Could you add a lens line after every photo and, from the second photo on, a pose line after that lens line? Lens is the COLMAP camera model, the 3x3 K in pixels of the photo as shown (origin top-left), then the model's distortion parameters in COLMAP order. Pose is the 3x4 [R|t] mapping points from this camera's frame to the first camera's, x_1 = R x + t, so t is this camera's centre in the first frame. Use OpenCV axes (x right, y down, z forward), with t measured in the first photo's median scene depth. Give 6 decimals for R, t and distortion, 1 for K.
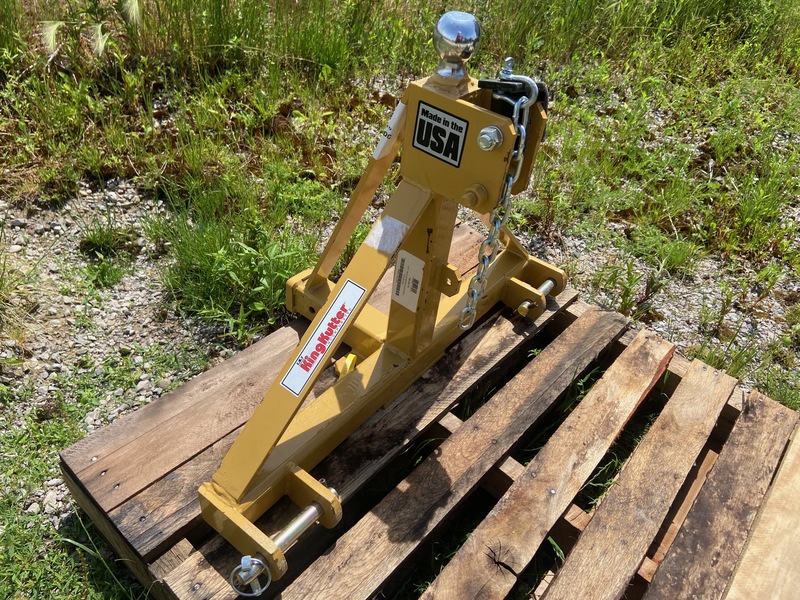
lens RADIAL K [[596.5, 0, 399.1], [0, 596.5, 301.4], [0, 0, 1]] dist [0.098833, -0.124025]
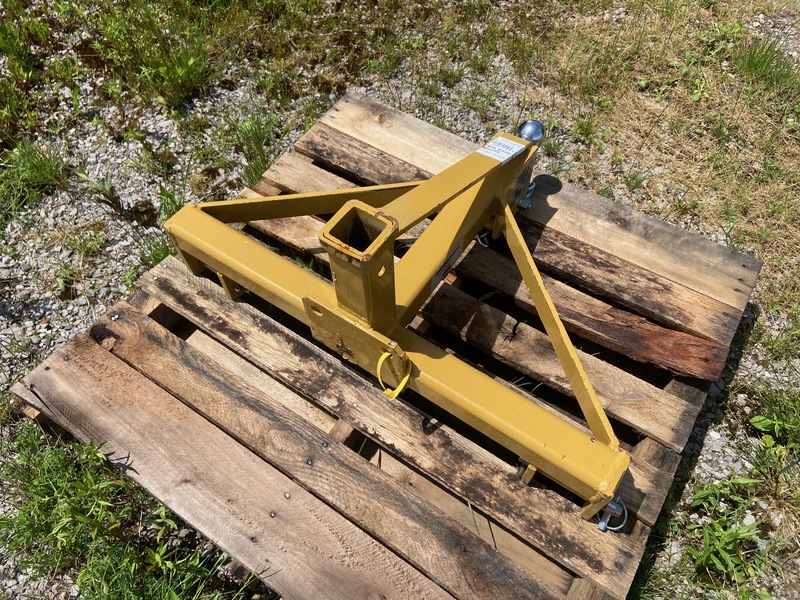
lens RADIAL K [[596.5, 0, 406.9], [0, 596.5, 303.8], [0, 0, 1]] dist [0.098833, -0.124025]
pose [[-0.137150, -0.889769, 0.435316, -0.274273], [0.626338, 0.262564, 0.734003, -0.602650], [-0.767392, 0.373324, 0.521286, 0.430963]]
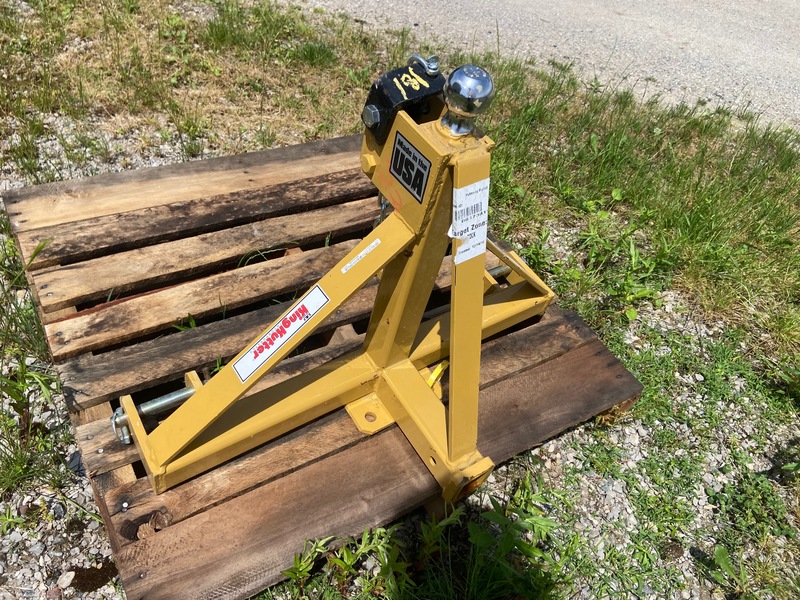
lens RADIAL K [[596.5, 0, 404.5], [0, 596.5, 297.4], [0, 0, 1]] dist [0.098833, -0.124025]
pose [[-0.904993, -0.424480, -0.028357, 0.059564], [-0.054194, 0.048917, 0.997332, -1.044033], [-0.421960, 0.904115, -0.067274, 1.068073]]
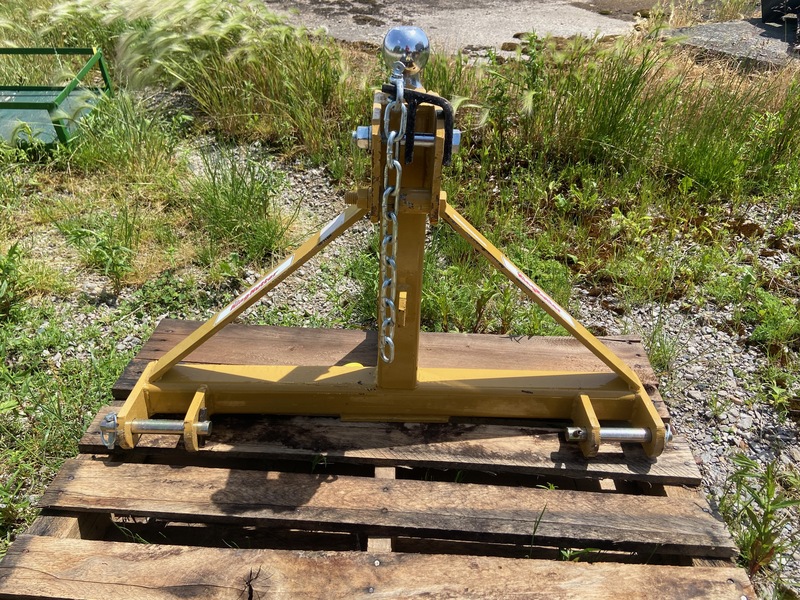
lens RADIAL K [[596.5, 0, 406.7], [0, 596.5, 297.5], [0, 0, 1]] dist [0.098833, -0.124025]
pose [[0.625252, 0.327220, -0.708510, 0.728826], [-0.469971, 0.882653, -0.007097, -0.048308], [0.623046, 0.337417, 0.705665, 0.320989]]
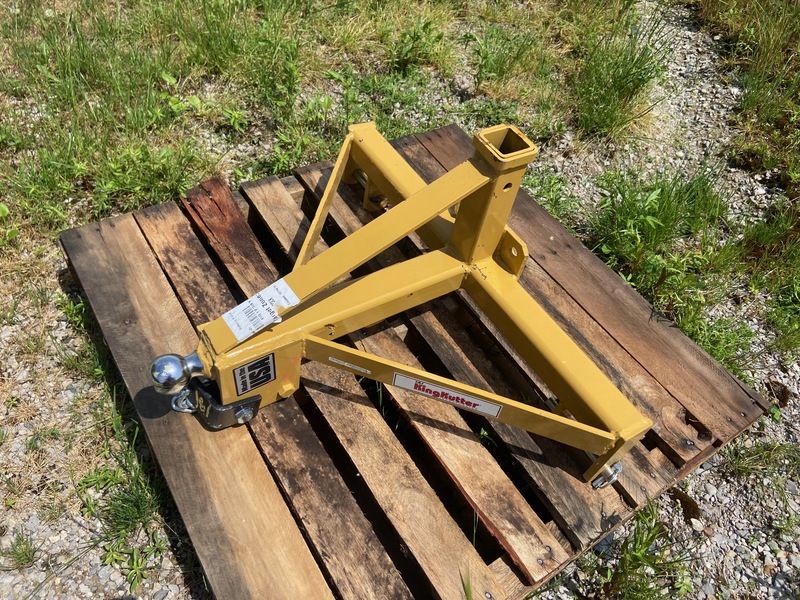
lens RADIAL K [[596.5, 0, 406.3], [0, 596.5, 295.7], [0, 0, 1]] dist [0.098833, -0.124025]
pose [[-0.252379, 0.625753, -0.738064, 1.050772], [-0.737259, 0.369657, 0.565511, -0.437180], [0.626701, 0.686867, 0.368049, 0.563456]]
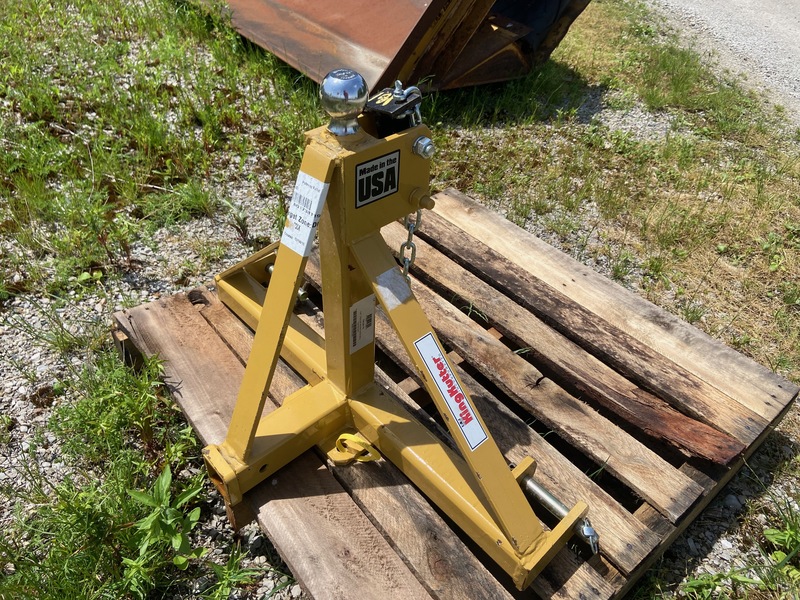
lens RADIAL K [[596.5, 0, 401.2], [0, 596.5, 296.7], [0, 0, 1]] dist [0.098833, -0.124025]
pose [[0.162747, -0.714205, 0.680753, -0.609027], [0.615913, 0.612554, 0.495408, -0.505487], [-0.770821, 0.338658, 0.539579, 0.383641]]
